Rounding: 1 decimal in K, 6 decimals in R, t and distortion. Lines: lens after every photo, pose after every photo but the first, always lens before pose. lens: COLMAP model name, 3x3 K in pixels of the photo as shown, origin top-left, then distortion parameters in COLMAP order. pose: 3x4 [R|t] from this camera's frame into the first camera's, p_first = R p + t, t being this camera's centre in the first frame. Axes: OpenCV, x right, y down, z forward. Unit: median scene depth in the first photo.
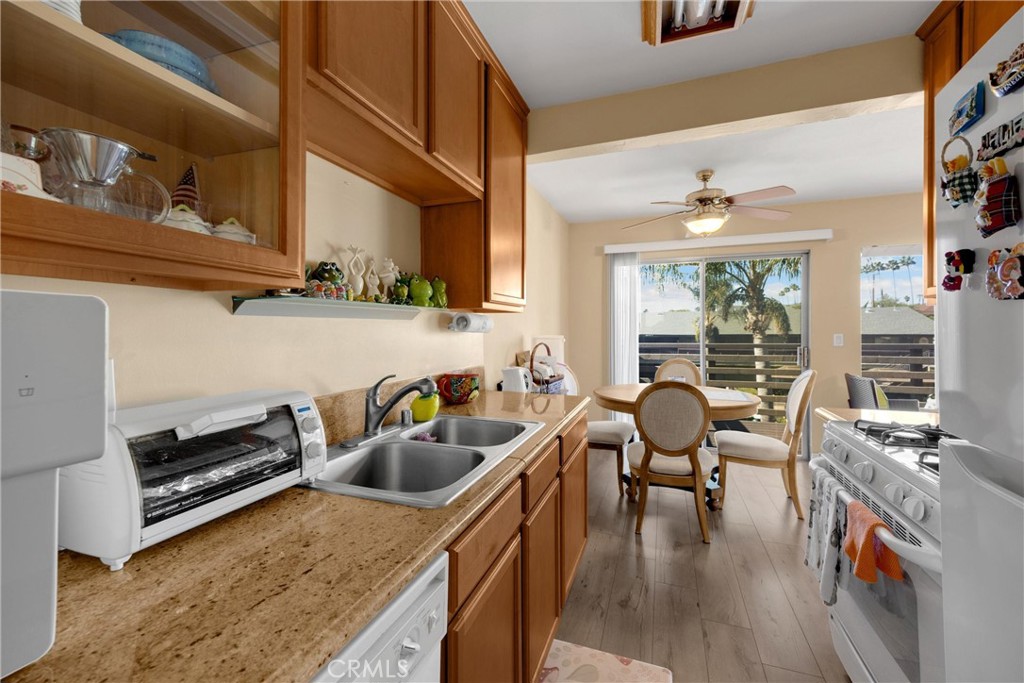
lens RADIAL K [[410.2, 0, 510.3], [0, 410.2, 326.2], [0, 0, 1]] dist [0.000403, -0.000242]
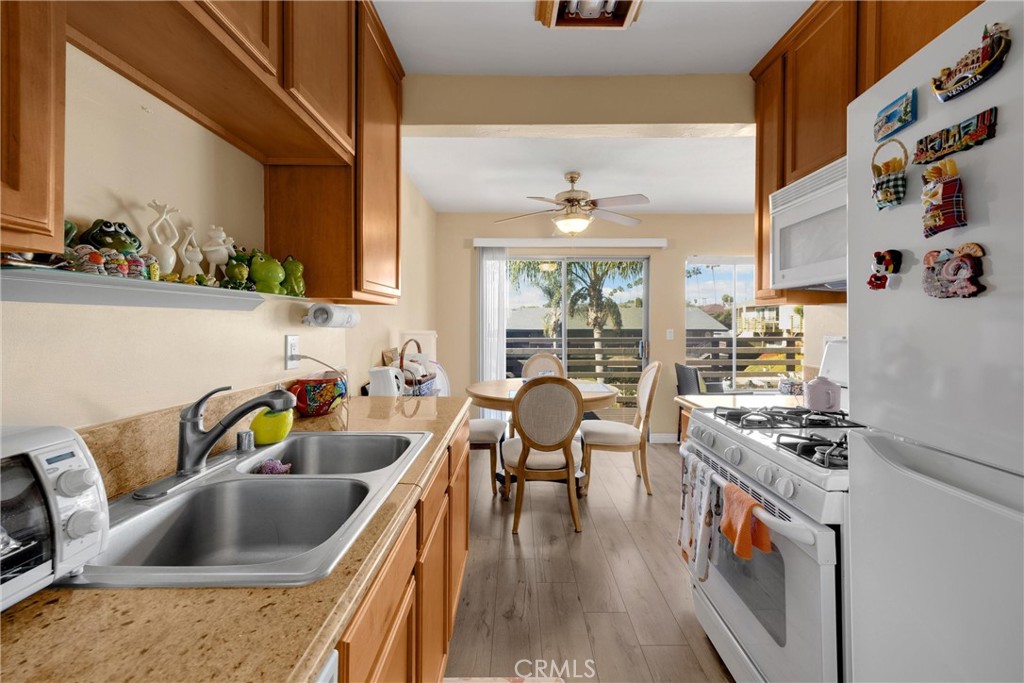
lens RADIAL K [[413.4, 0, 513.1], [0, 413.4, 323.3], [0, 0, 1]] dist [0.006804, -0.001067]
pose [[0.937531, 0.004755, 0.347870, -0.058631], [-0.006728, 0.999967, 0.004462, 0.000577], [-0.347838, -0.006524, 0.937532, 0.123137]]
